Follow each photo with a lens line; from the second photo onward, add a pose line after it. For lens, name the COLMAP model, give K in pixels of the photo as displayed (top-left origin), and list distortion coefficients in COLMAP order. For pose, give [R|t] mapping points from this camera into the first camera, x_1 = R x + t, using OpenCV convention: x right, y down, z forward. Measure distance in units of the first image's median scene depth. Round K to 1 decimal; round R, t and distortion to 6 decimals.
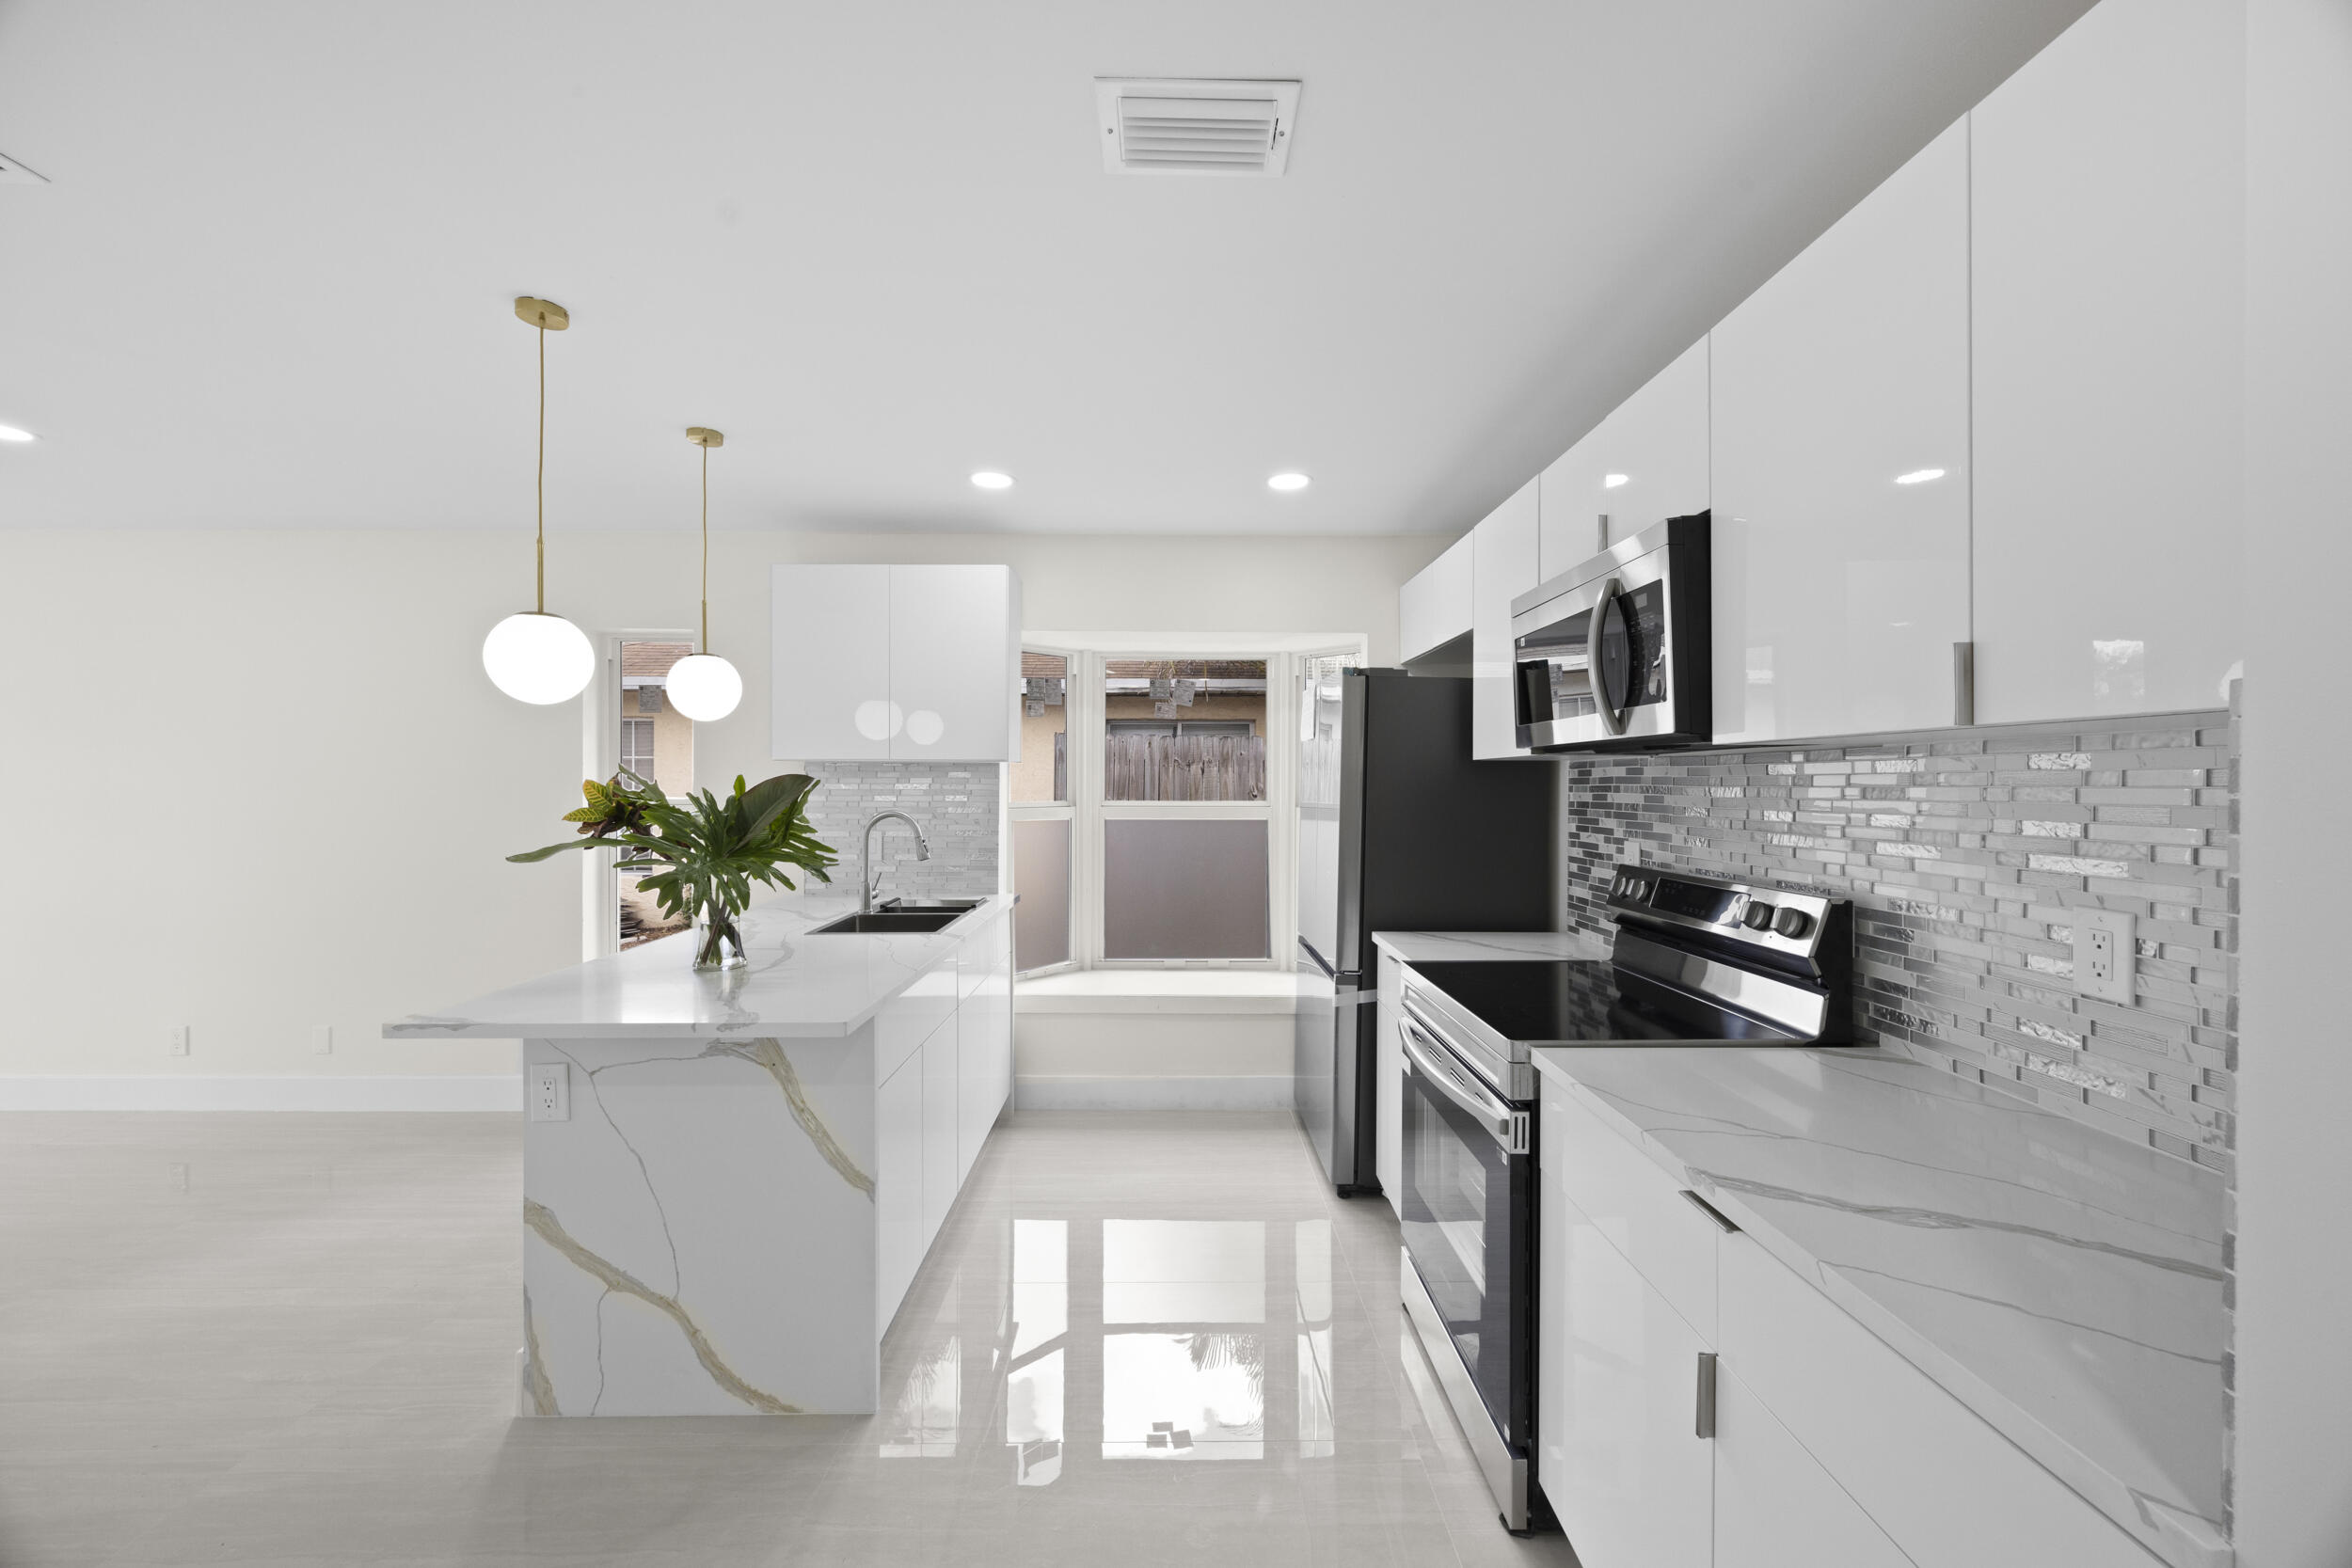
lens RADIAL K [[887.9, 0, 1176.8], [0, 887.9, 780.4], [0, 0, 1]] dist [-0.000645, 0.000268]
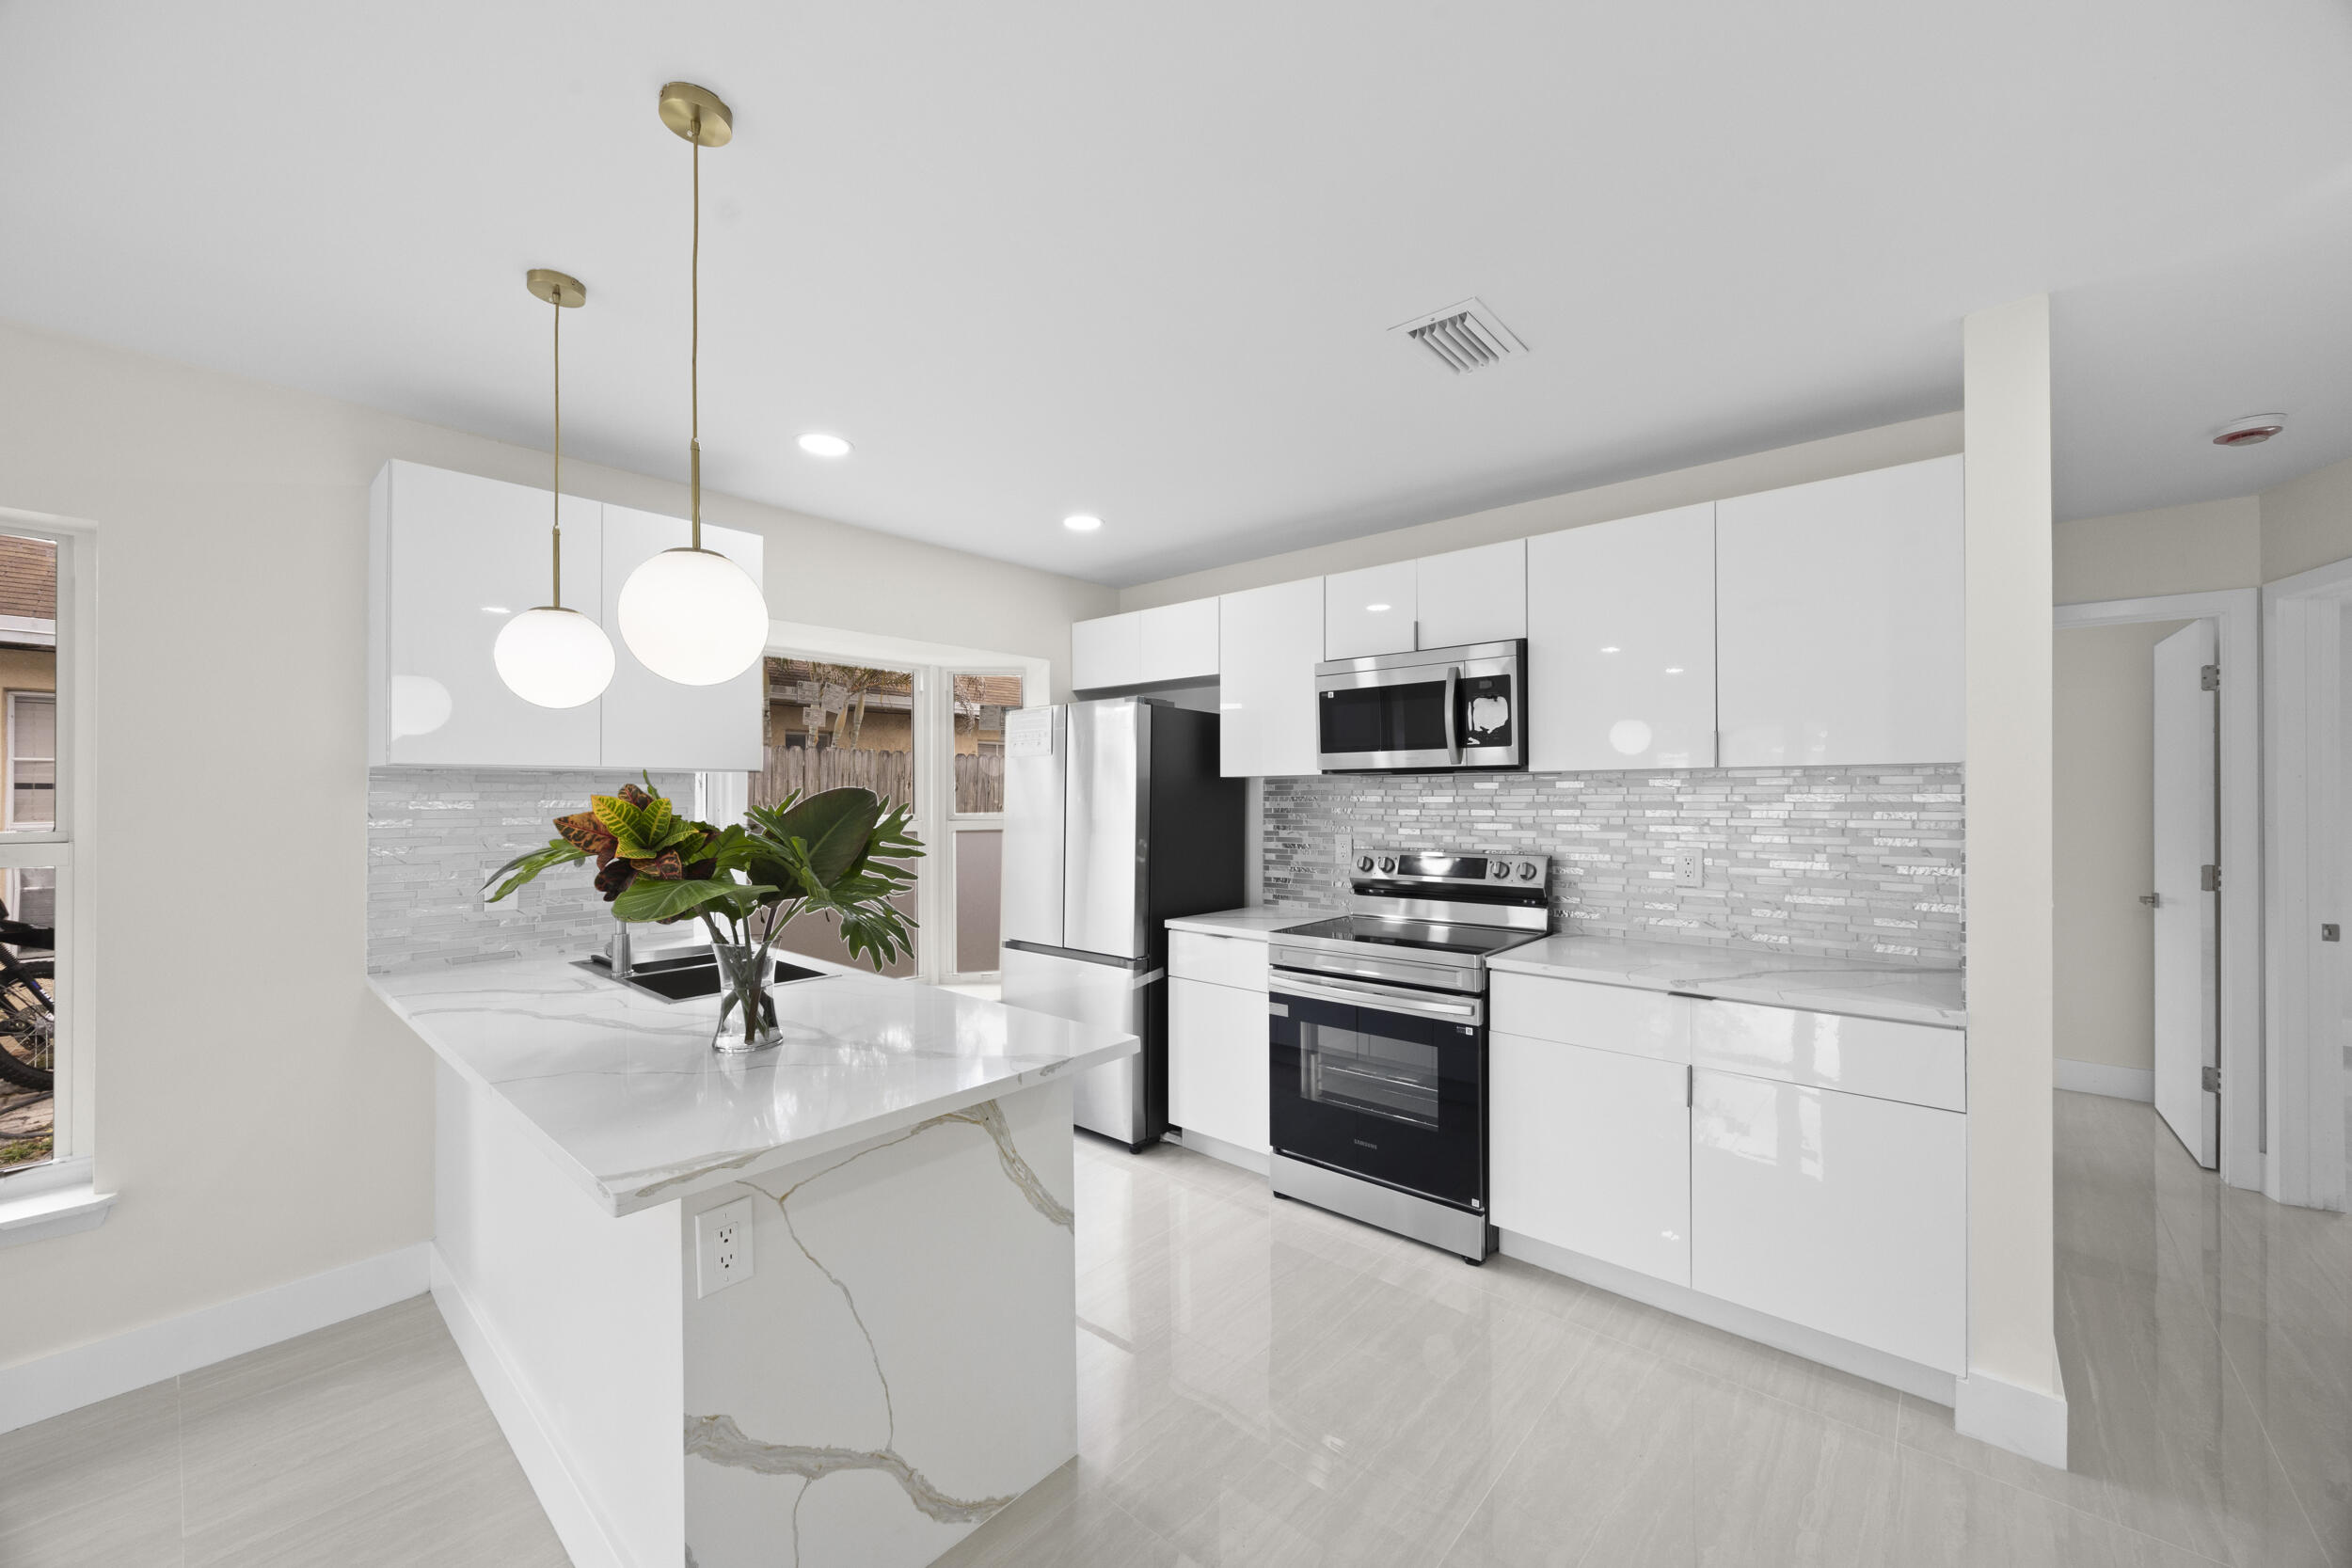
lens RADIAL K [[897.2, 0, 1180.4], [0, 897.2, 787.6], [0, 0, 1]] dist [-0.000108, 0.000243]
pose [[0.669873, 0.000984, 0.742475, -0.892825], [0.003629, 0.999983, -0.004599, -0.002394], [-0.742467, 0.005775, 0.669858, 0.237313]]
